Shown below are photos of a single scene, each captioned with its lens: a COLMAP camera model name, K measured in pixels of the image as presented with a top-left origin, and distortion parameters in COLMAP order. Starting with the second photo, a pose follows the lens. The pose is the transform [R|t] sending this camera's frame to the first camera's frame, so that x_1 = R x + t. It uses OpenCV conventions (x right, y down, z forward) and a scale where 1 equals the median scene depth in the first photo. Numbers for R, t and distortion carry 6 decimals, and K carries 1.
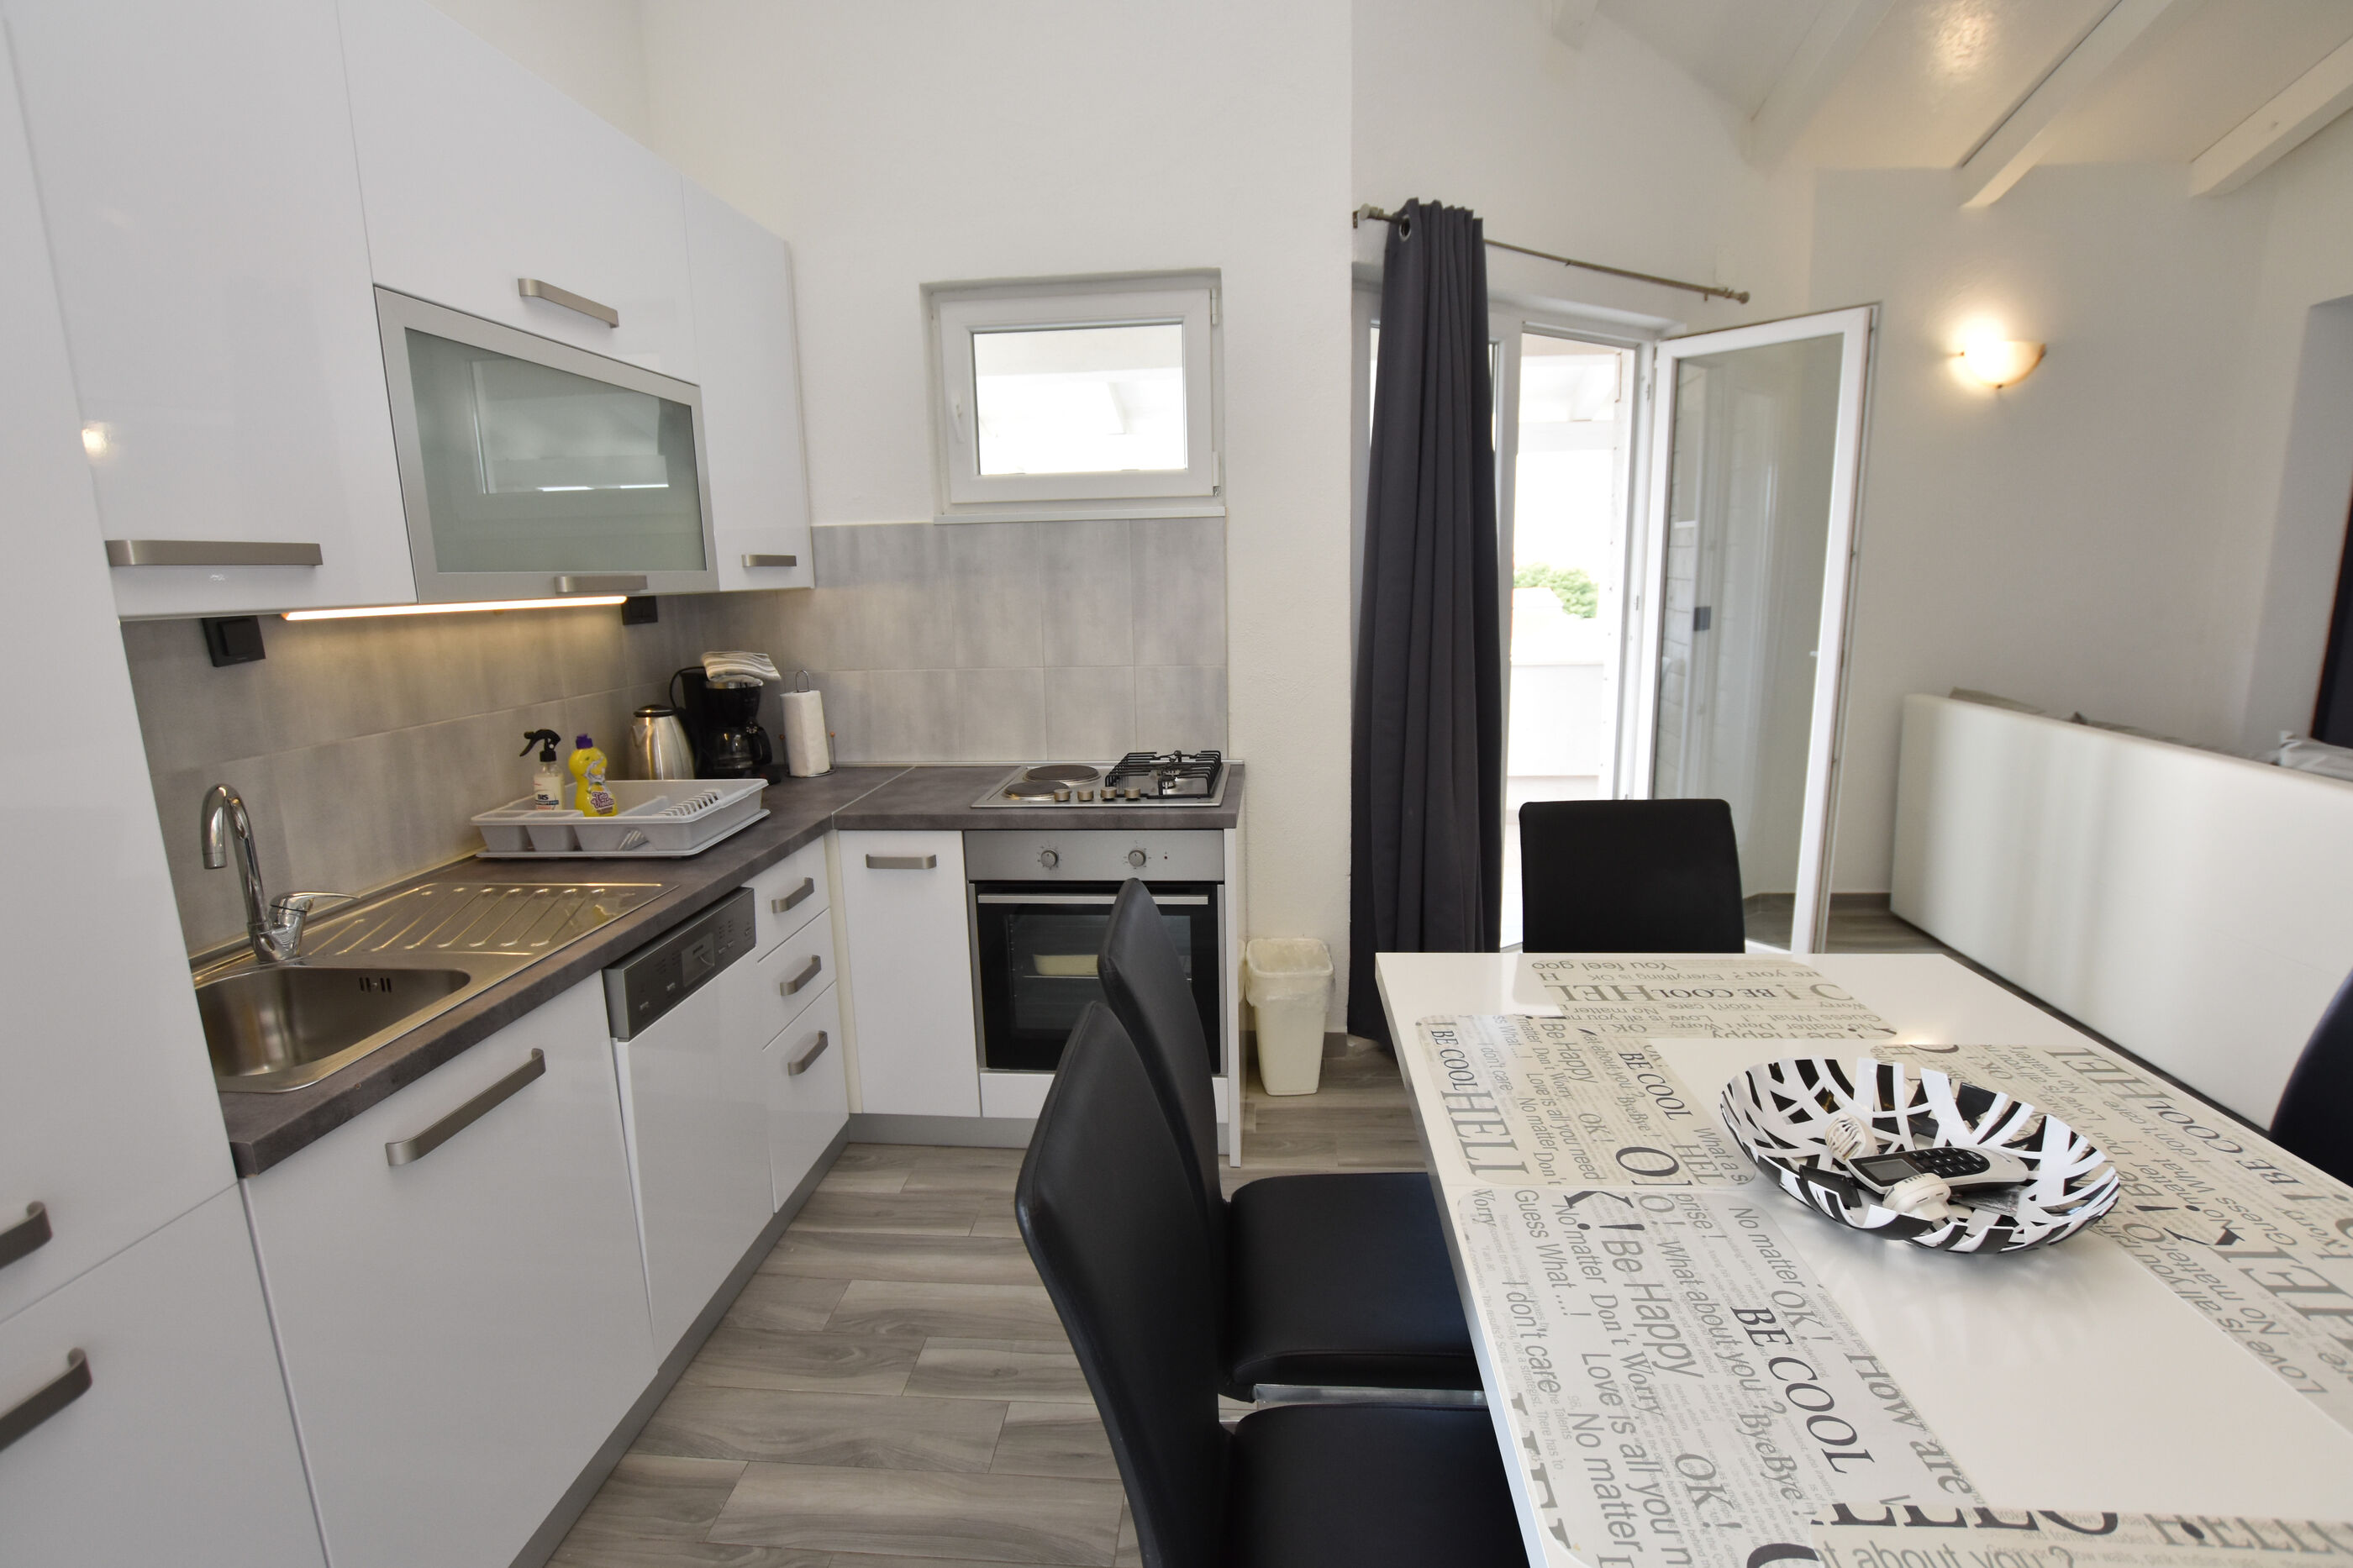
lens RADIAL K [[1063.9, 0, 1199.2], [0, 1063.9, 789.1], [0, 0, 1]] dist [-0.027532, 0.003650]
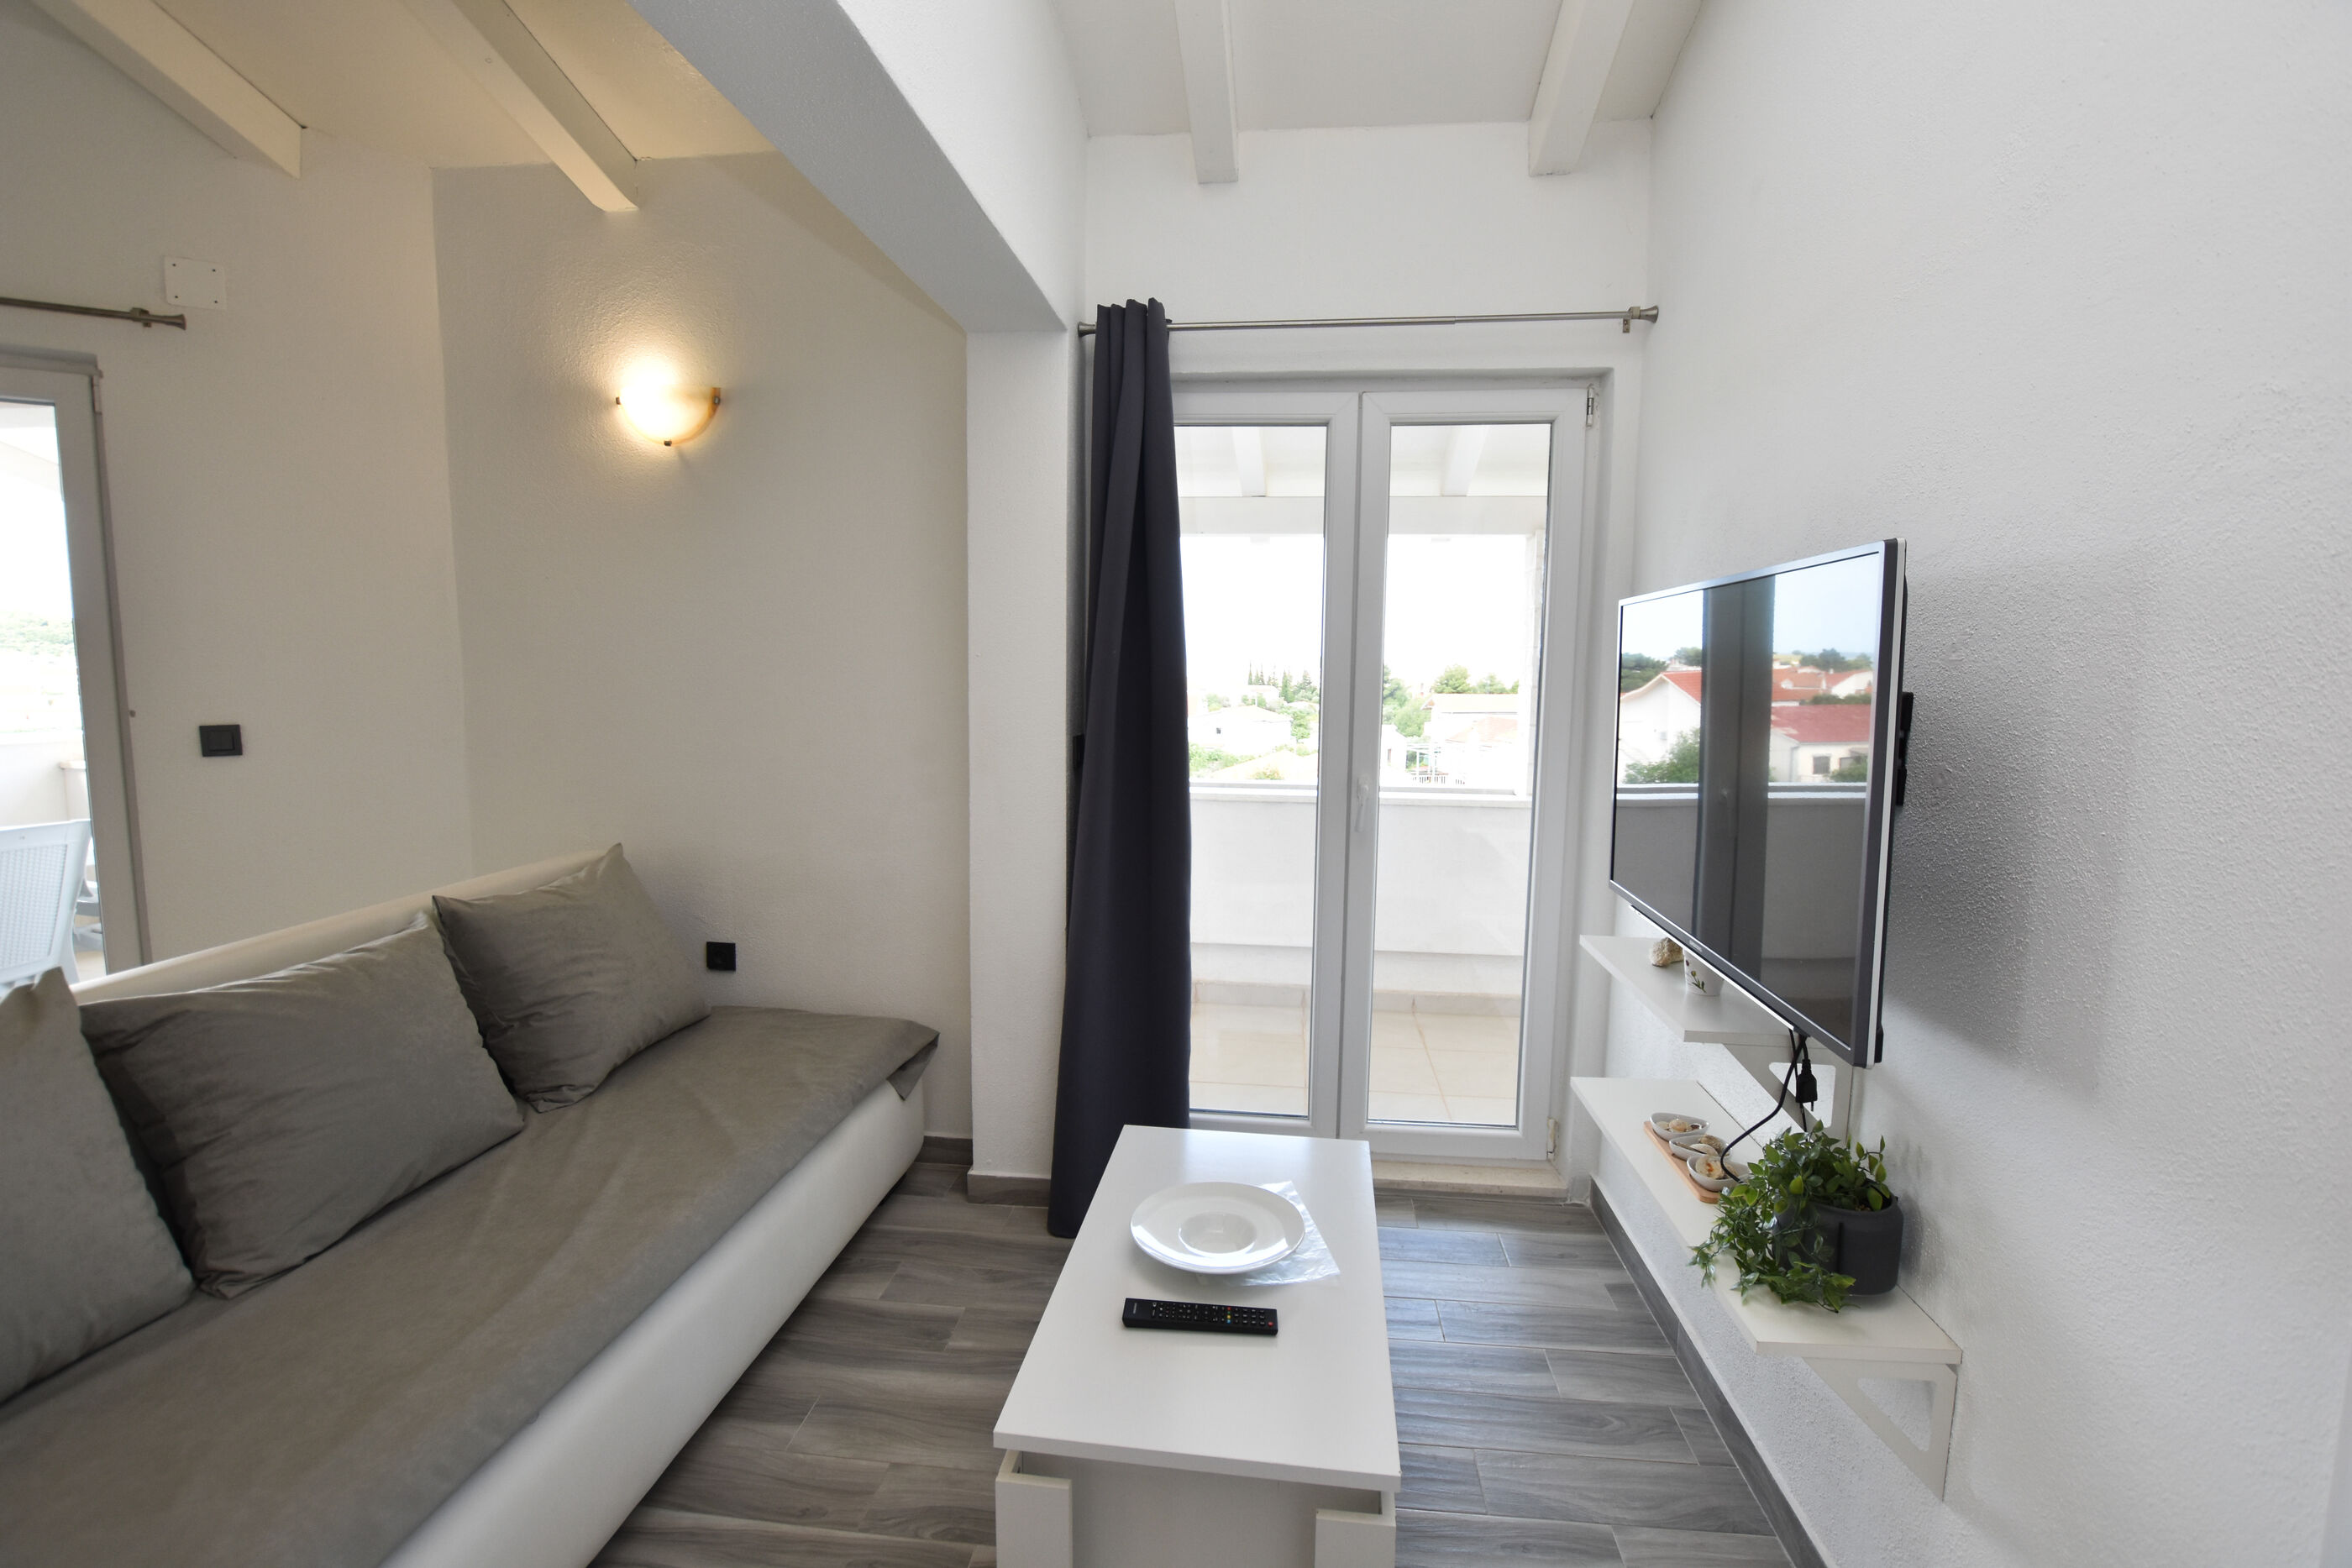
lens RADIAL K [[1068.5, 0, 1185.7], [0, 1068.5, 777.0], [0, 0, 1]] dist [-0.030381, 0.003158]
pose [[0.998676, 0.039429, -0.033025, 2.351522], [-0.042441, 0.994464, -0.096124, -0.186146], [0.029052, 0.097399, 0.994821, 0.574108]]
